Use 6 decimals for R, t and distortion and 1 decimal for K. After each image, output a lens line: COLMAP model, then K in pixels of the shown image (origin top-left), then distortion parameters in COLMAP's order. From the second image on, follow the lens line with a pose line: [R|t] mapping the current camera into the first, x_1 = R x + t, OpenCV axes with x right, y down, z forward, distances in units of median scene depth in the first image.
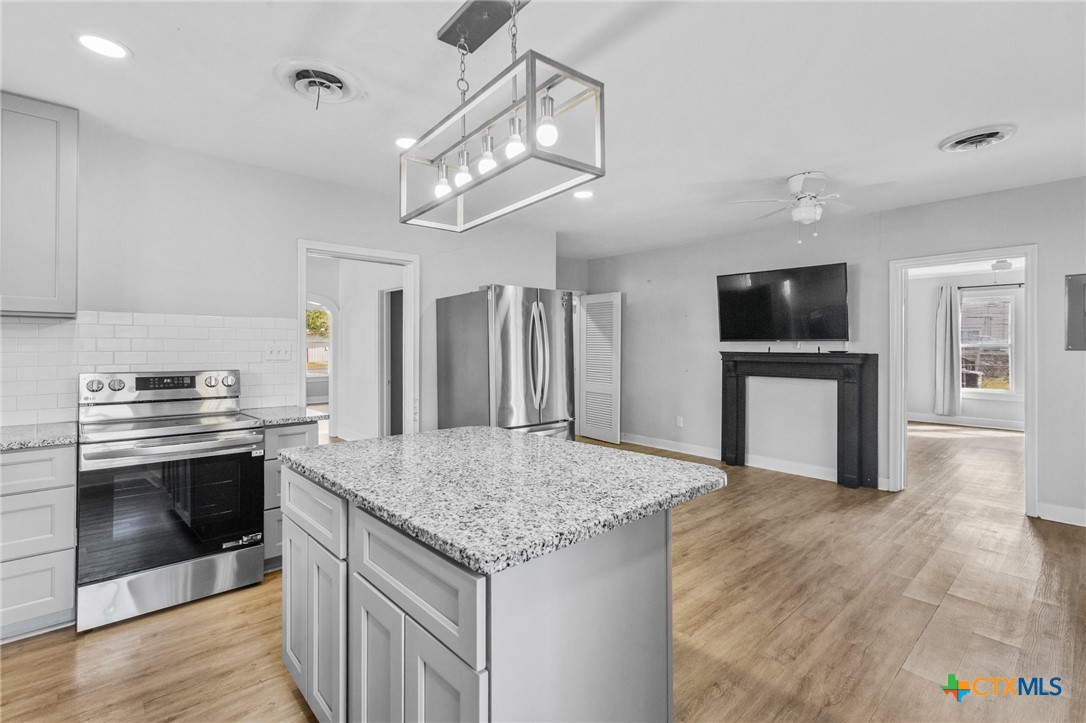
lens RADIAL K [[503.6, 0, 540.7], [0, 503.6, 346.9], [0, 0, 1]] dist [0.000966, 0.000569]
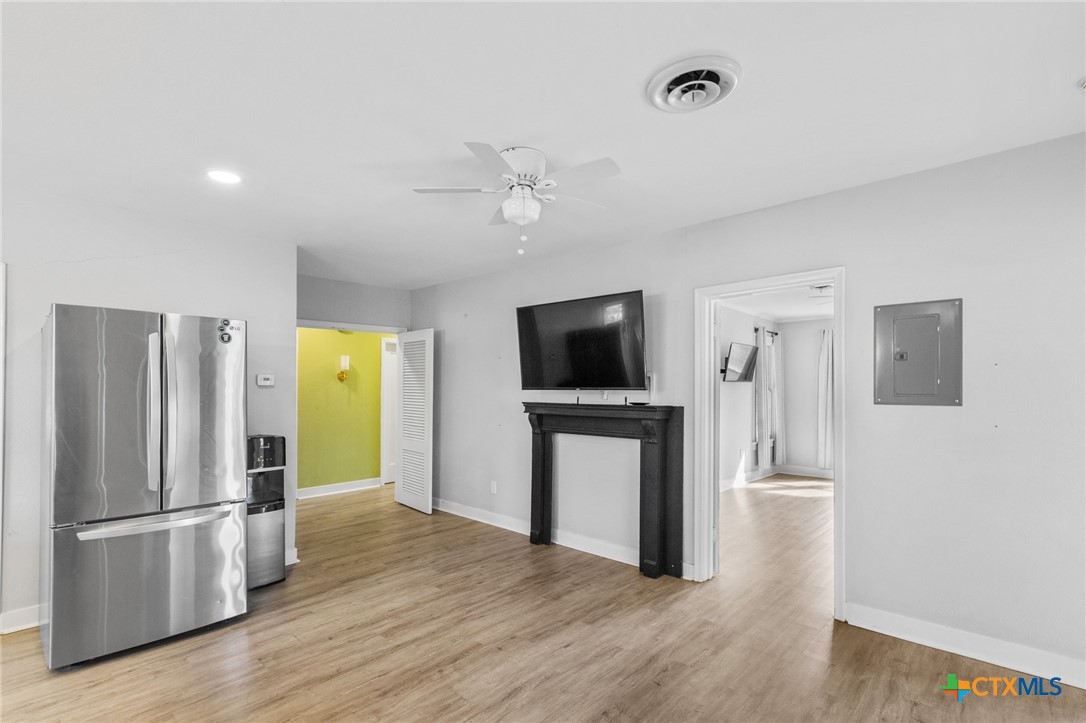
lens RADIAL K [[511.0, 0, 545.5], [0, 511.0, 390.4], [0, 0, 1]] dist [0.000219, -0.000089]
pose [[0.995049, 0.003367, 0.099332, 0.368522], [-0.002907, 0.999984, -0.004777, -0.006862], [-0.099347, 0.004465, 0.995043, 0.219529]]
